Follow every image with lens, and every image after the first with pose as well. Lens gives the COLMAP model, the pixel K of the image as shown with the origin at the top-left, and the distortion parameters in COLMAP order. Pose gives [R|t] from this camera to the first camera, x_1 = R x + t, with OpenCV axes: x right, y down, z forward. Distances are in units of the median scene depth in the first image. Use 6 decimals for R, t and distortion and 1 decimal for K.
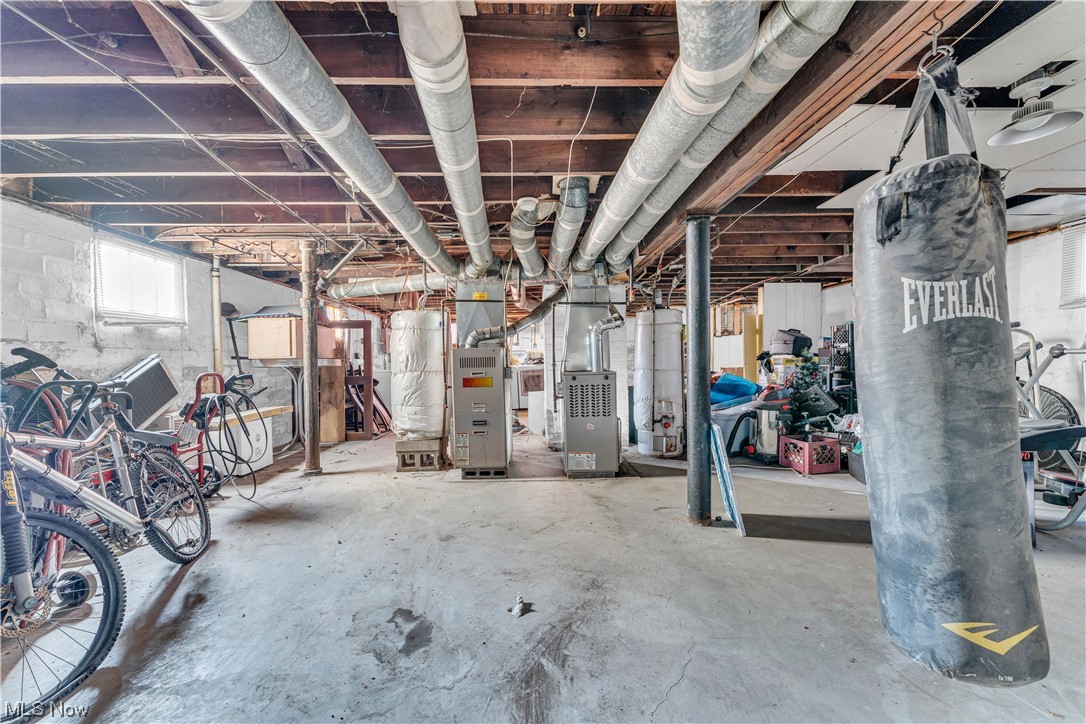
lens RADIAL K [[429.4, 0, 539.7], [0, 429.4, 366.3], [0, 0, 1]] dist [-0.000139, -0.000012]
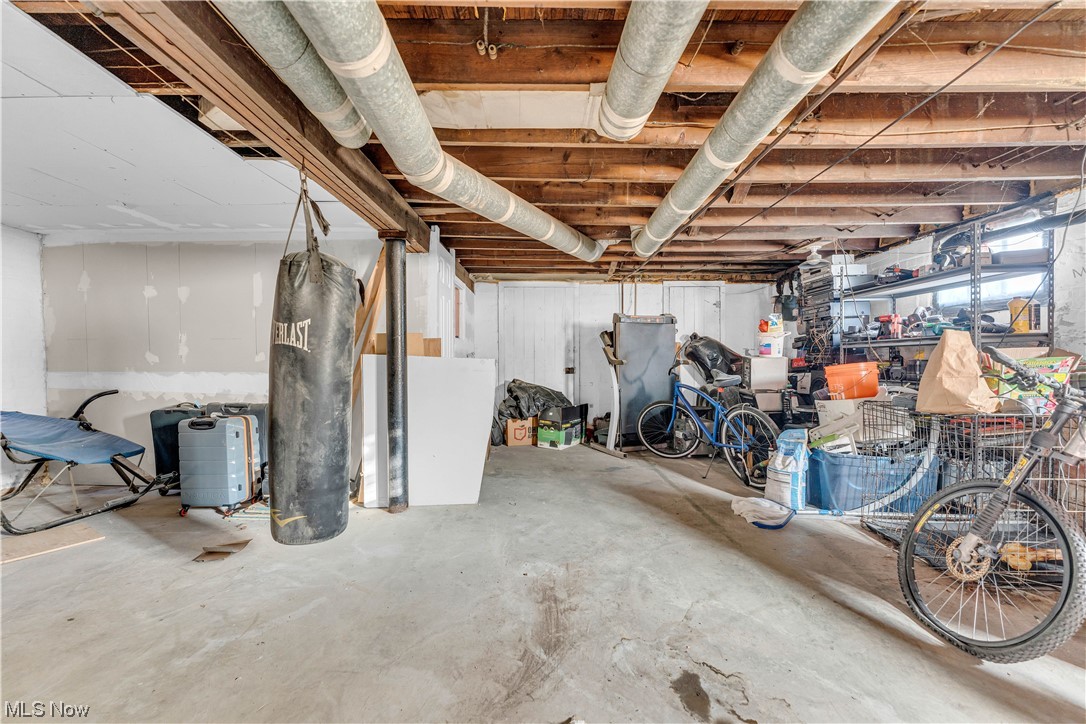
lens RADIAL K [[429.4, 0, 540.5], [0, 429.4, 364.8], [0, 0, 1]] dist [-0.000139, -0.000012]
pose [[-0.999133, 0.018405, 0.037349, -0.034967], [0.018534, 0.999823, 0.003103, -0.018322], [-0.037285, 0.003793, -0.999297, 2.031426]]
